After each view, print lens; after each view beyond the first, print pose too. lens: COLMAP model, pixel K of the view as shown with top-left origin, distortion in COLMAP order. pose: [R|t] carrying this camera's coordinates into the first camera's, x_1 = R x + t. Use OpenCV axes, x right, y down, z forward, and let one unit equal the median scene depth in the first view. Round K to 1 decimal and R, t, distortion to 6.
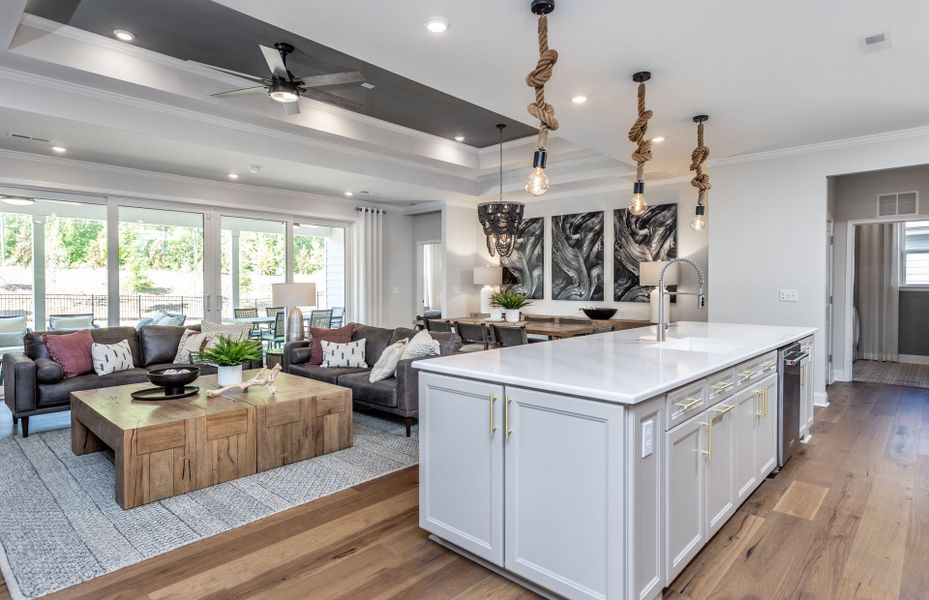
lens RADIAL K [[495.1, 0, 457.5], [0, 495.1, 294.9], [0, 0, 1]] dist [-0.007657, 0.000026]
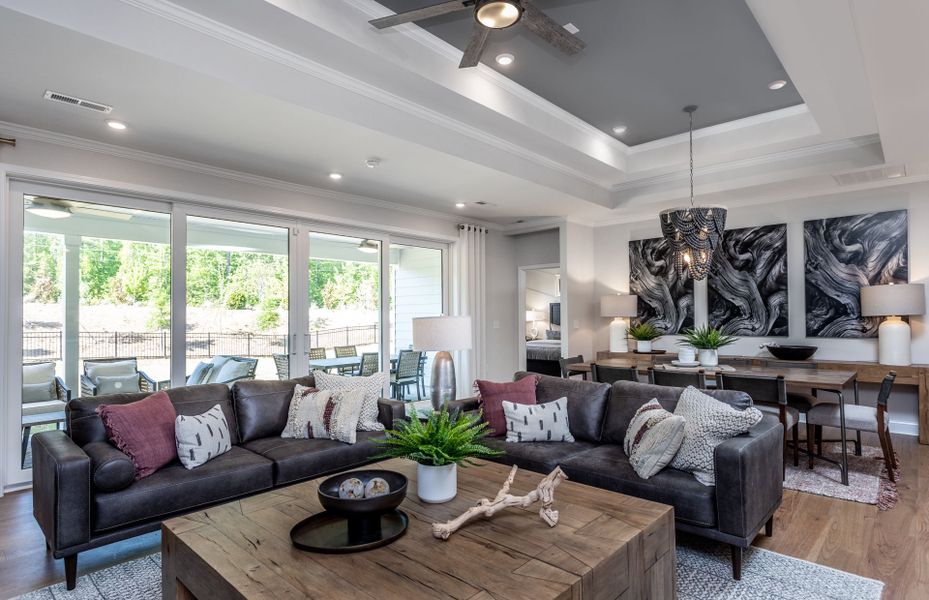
lens RADIAL K [[485.6, 0, 470.2], [0, 485.6, 312.4], [0, 0, 1]] dist [-0.013961, 0.003608]
pose [[0.999935, -0.008737, 0.007361, -0.246492], [0.008970, 0.999441, -0.032201, -0.006159], [-0.007075, 0.032265, 0.999454, 0.253479]]
